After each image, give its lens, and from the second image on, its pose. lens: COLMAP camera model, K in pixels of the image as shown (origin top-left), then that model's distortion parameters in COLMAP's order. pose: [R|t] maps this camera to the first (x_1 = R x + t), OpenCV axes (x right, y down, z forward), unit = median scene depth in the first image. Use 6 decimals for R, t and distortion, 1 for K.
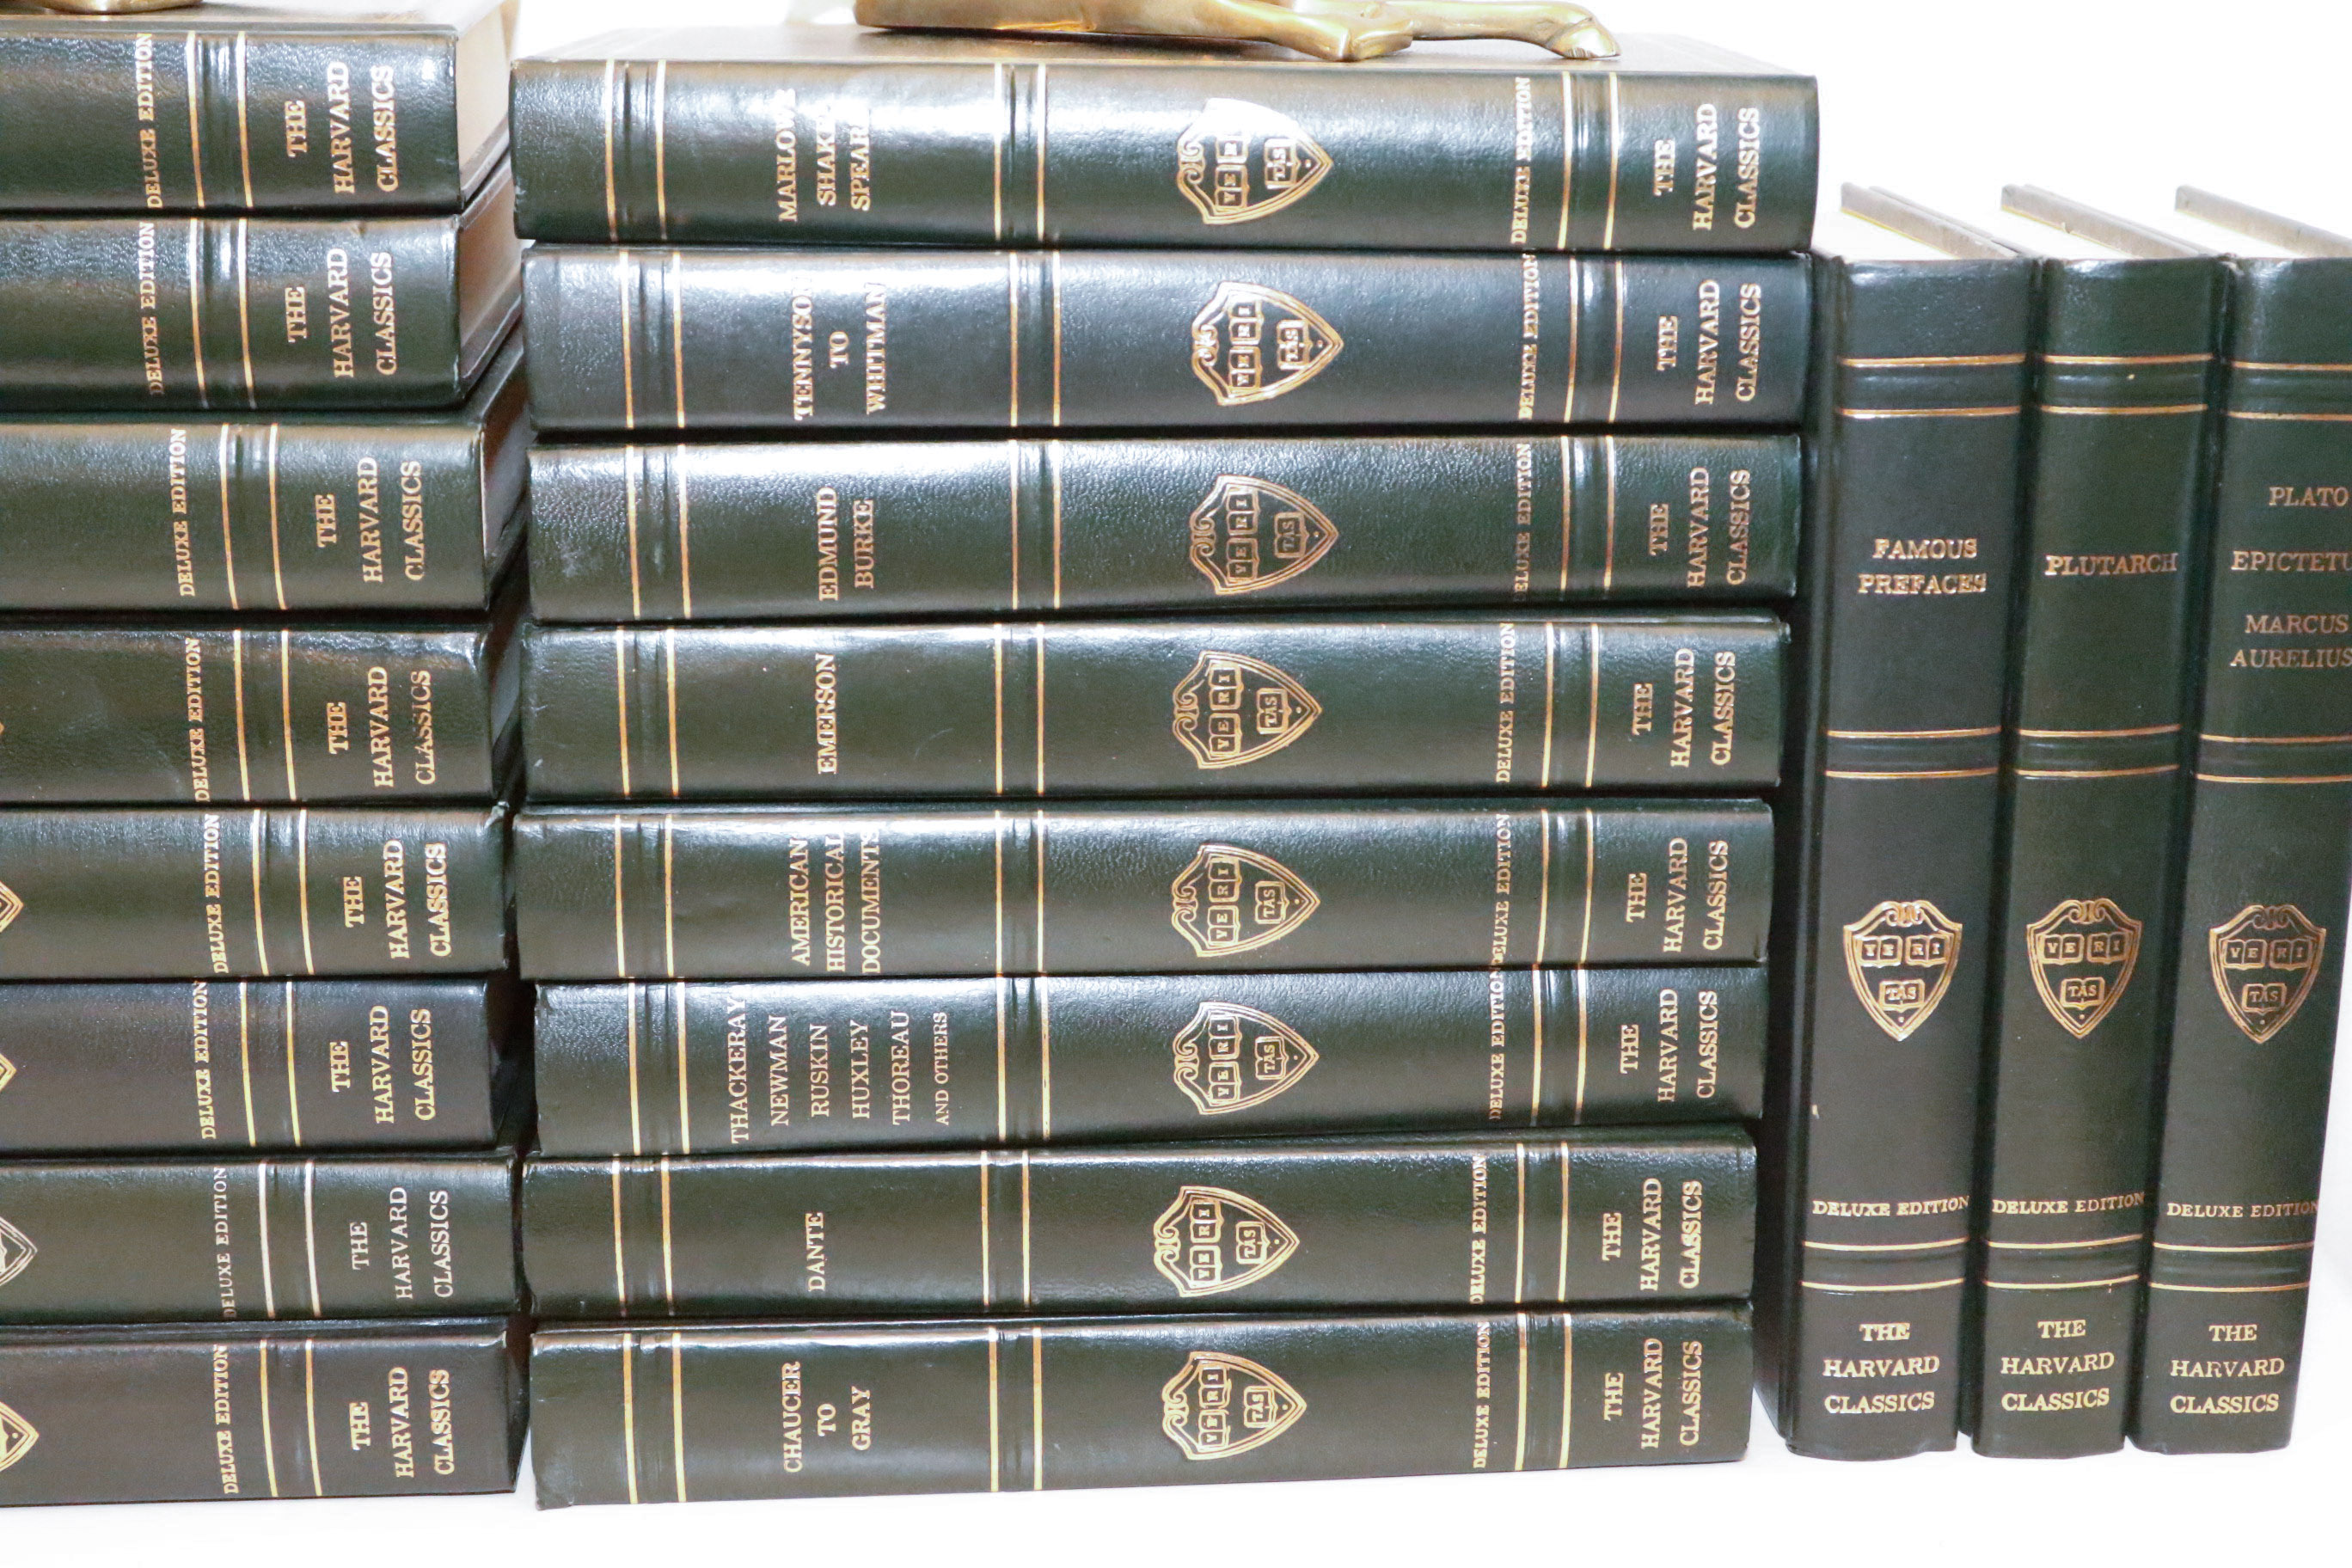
lens RADIAL K [[3595.3, 0, 1141.7], [0, 3595.3, 794.2], [0, 0, 1]] dist [-0.034803, 0.000000]
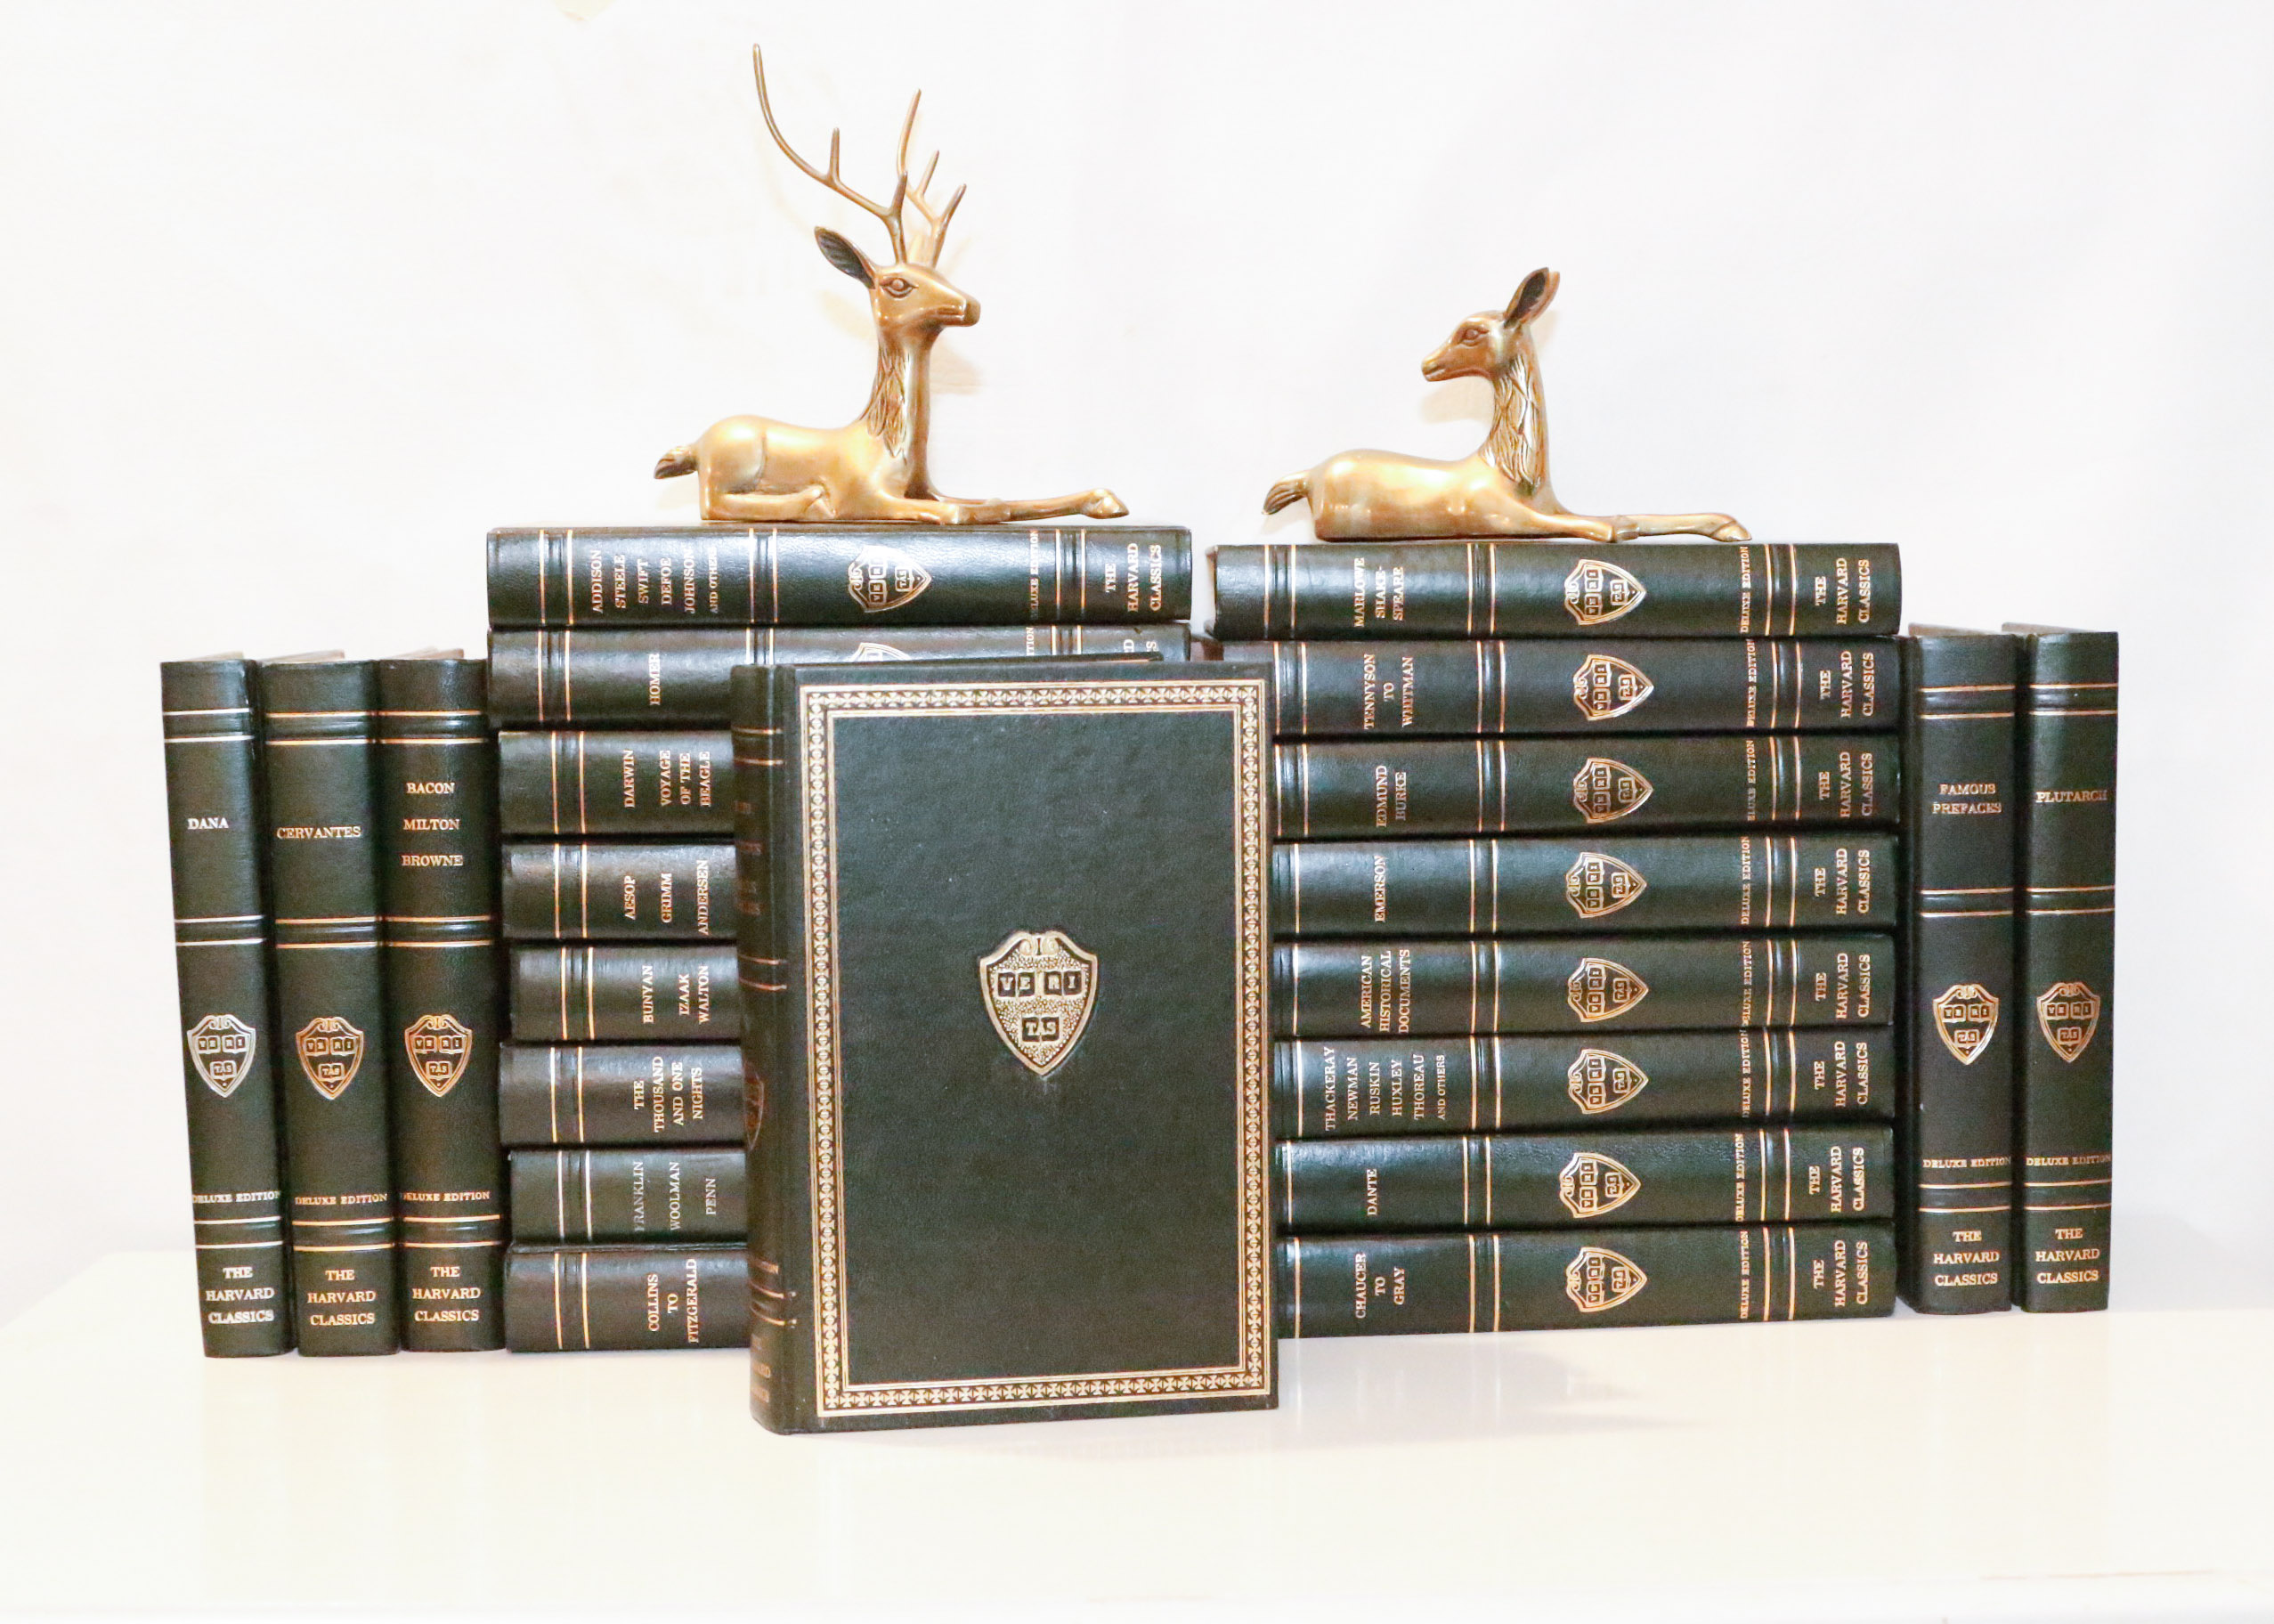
lens RADIAL K [[3264.9, 0, 1118.0], [0, 3264.9, 760.6], [0, 0, 1]] dist [-0.061342, 0.000000]
pose [[0.999557, -0.014087, -0.026227, -0.174809], [0.008683, 0.980607, -0.195791, 0.237451], [0.028477, 0.195476, 0.980295, -0.657636]]
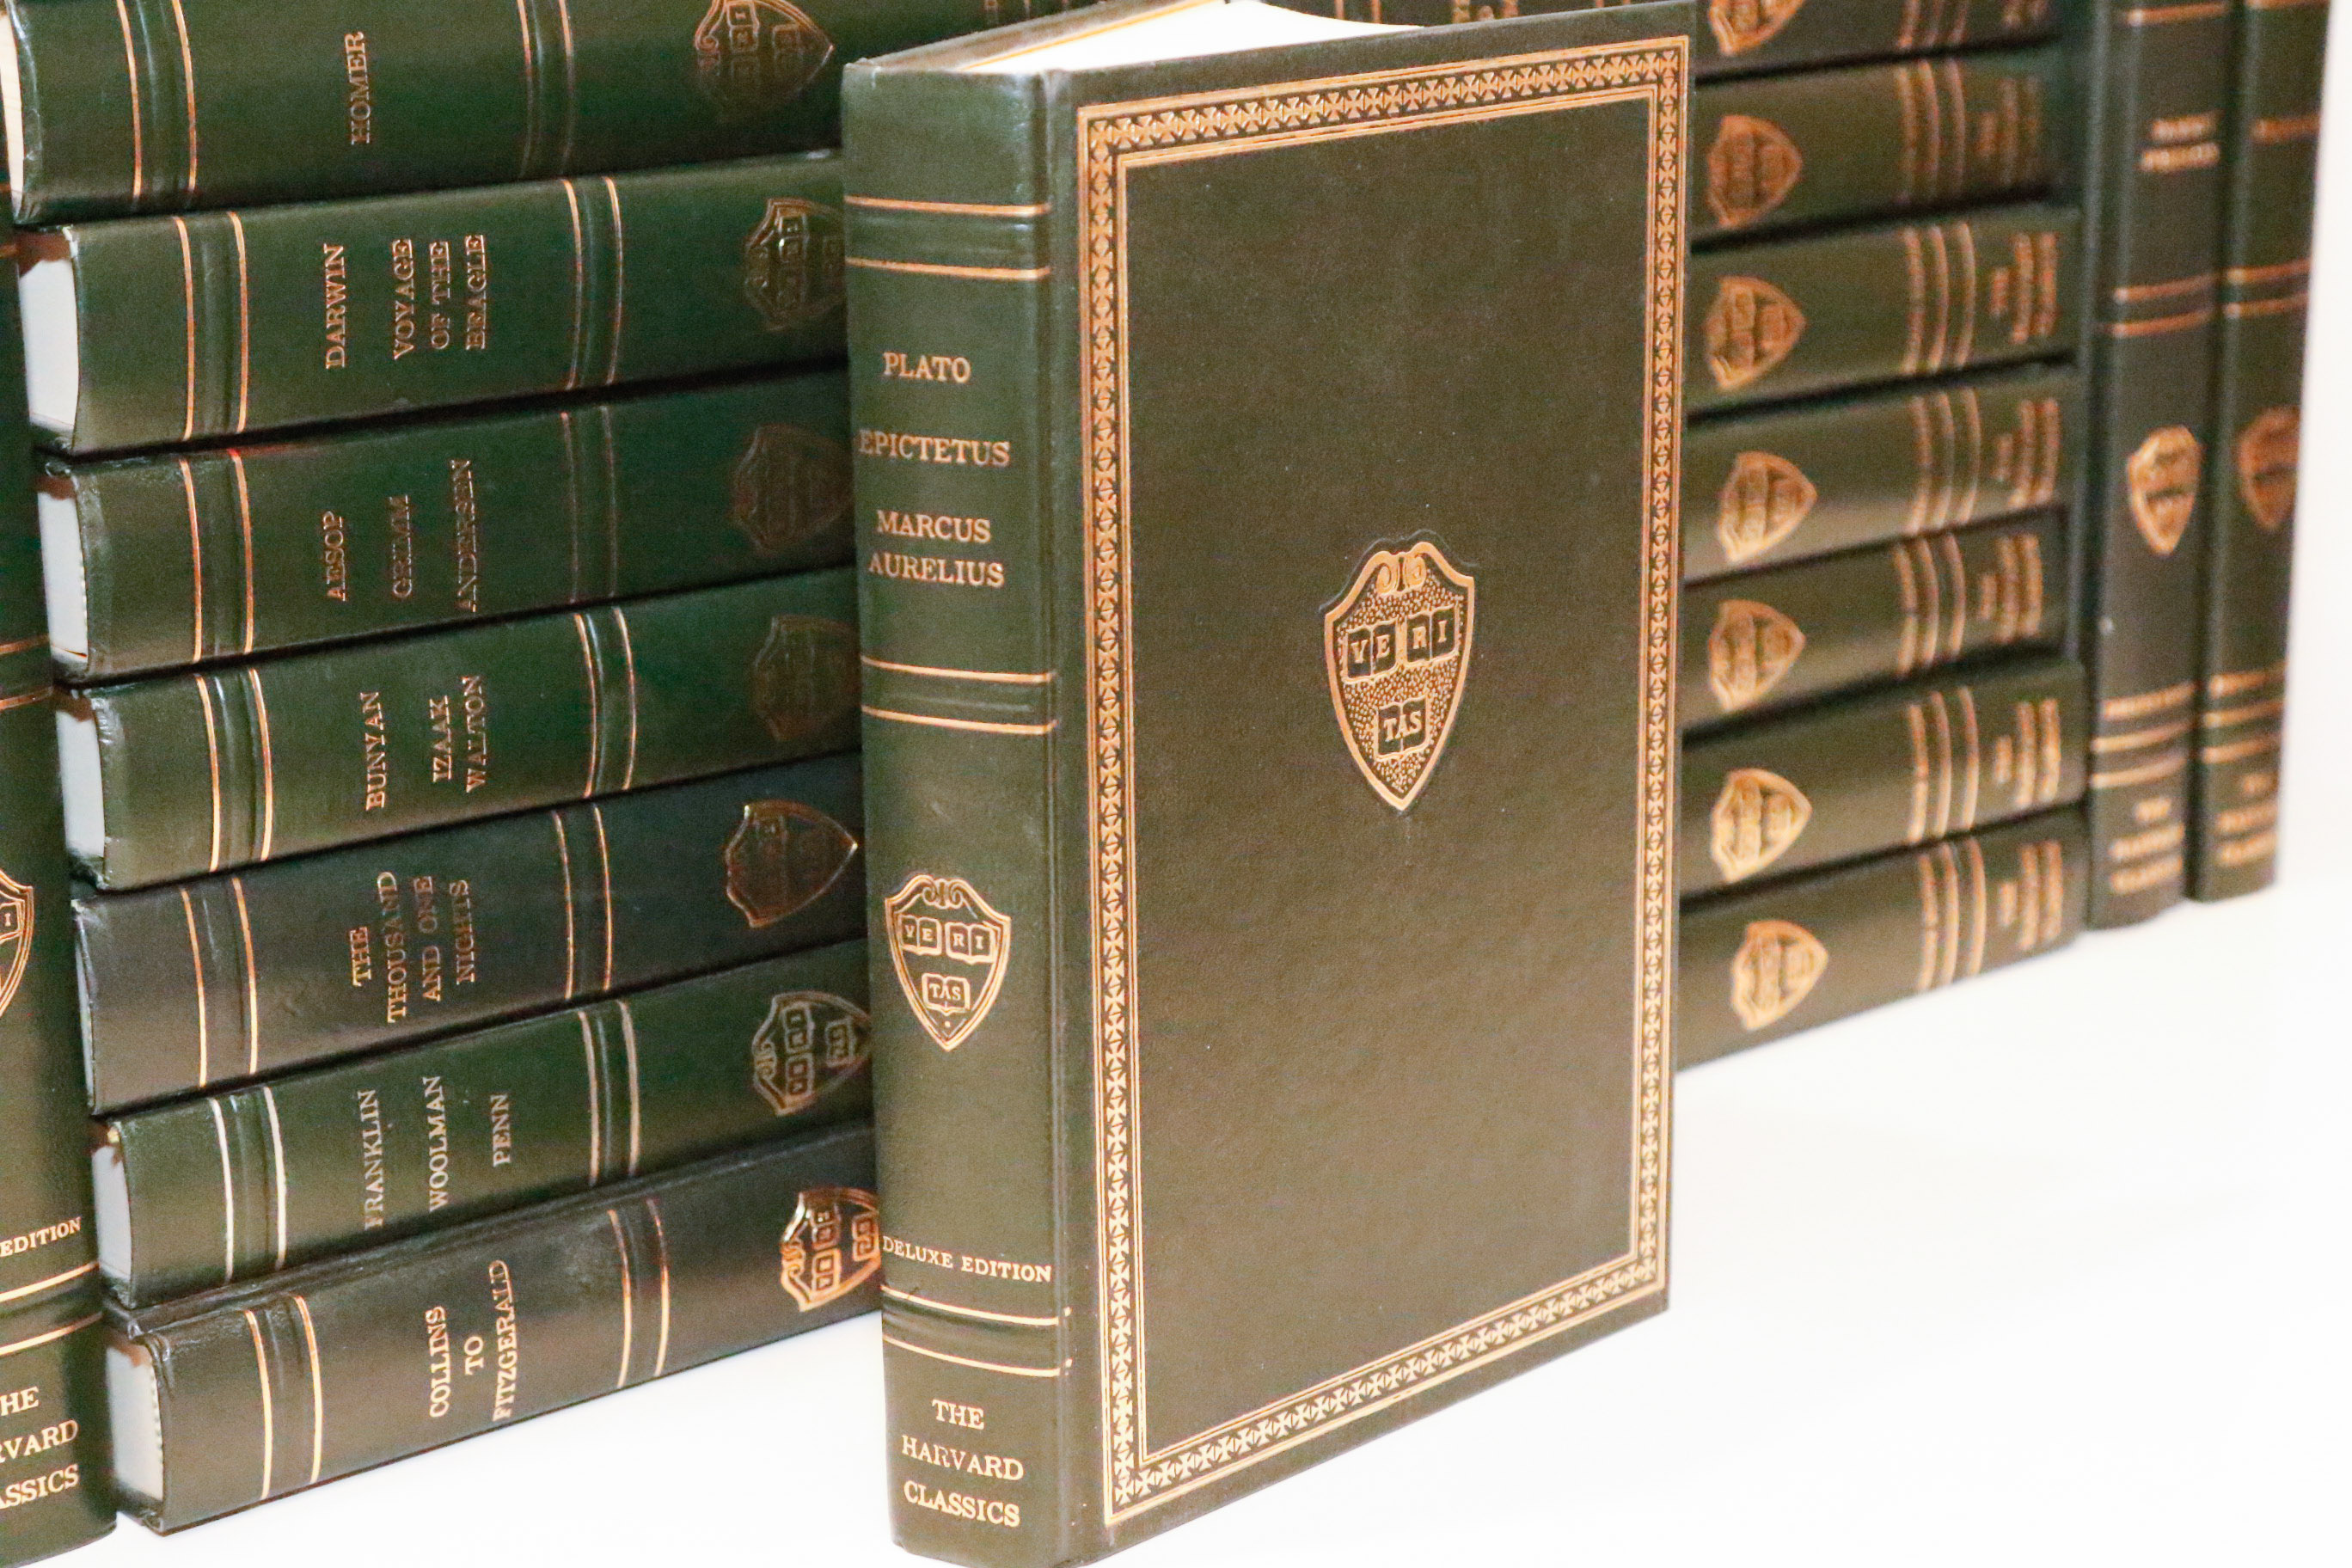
lens RADIAL K [[4591.4, 0, 1186.2], [0, 4591.4, 790.5], [0, 0, 1]] dist [0.036517, 0.000000]
pose [[0.803659, -0.164768, 0.571825, -0.934417], [0.163963, 0.985021, 0.053391, 0.011985], [-0.572057, 0.050850, 0.818636, -0.051571]]
